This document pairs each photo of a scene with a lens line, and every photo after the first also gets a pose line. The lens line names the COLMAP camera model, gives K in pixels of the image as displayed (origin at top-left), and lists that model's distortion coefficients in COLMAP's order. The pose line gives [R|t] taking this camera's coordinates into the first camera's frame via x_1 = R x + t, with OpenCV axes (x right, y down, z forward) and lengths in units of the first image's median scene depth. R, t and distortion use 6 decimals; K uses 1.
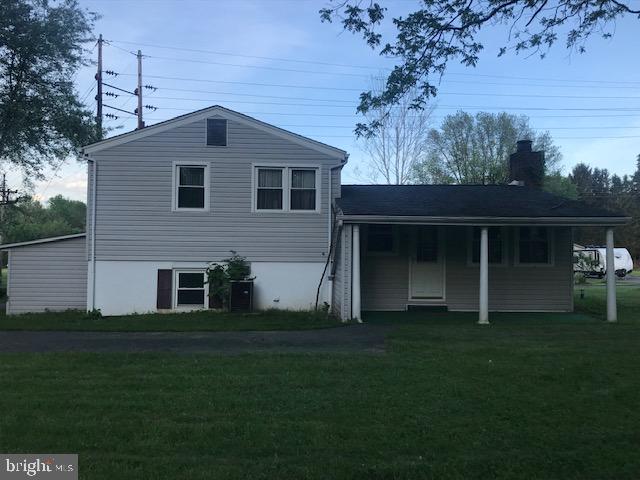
lens RADIAL K [[576.3, 0, 320.0], [0, 576.3, 240.0], [0, 0, 1]] dist [0.087516, -0.001939]
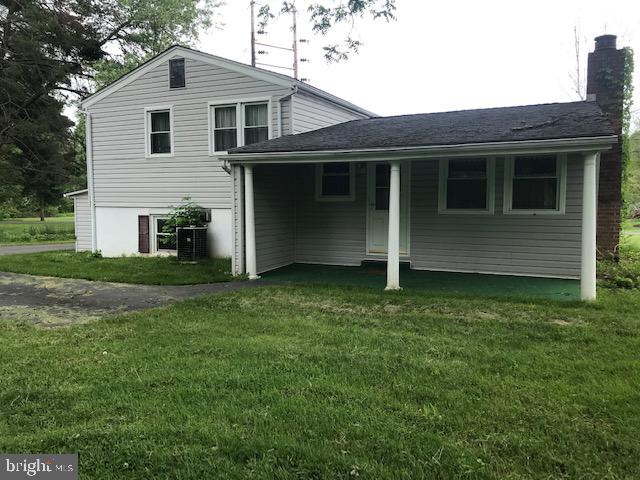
lens RADIAL K [[527.8, 0, 320.0], [0, 527.8, 240.0], [0, 0, 1]] dist [0.008563, -0.004917]
pose [[0.889189, 0.027291, -0.456725, 0.440820], [0.021302, 0.994668, 0.100908, 0.006089], [0.457043, -0.099456, 0.883867, 0.305907]]
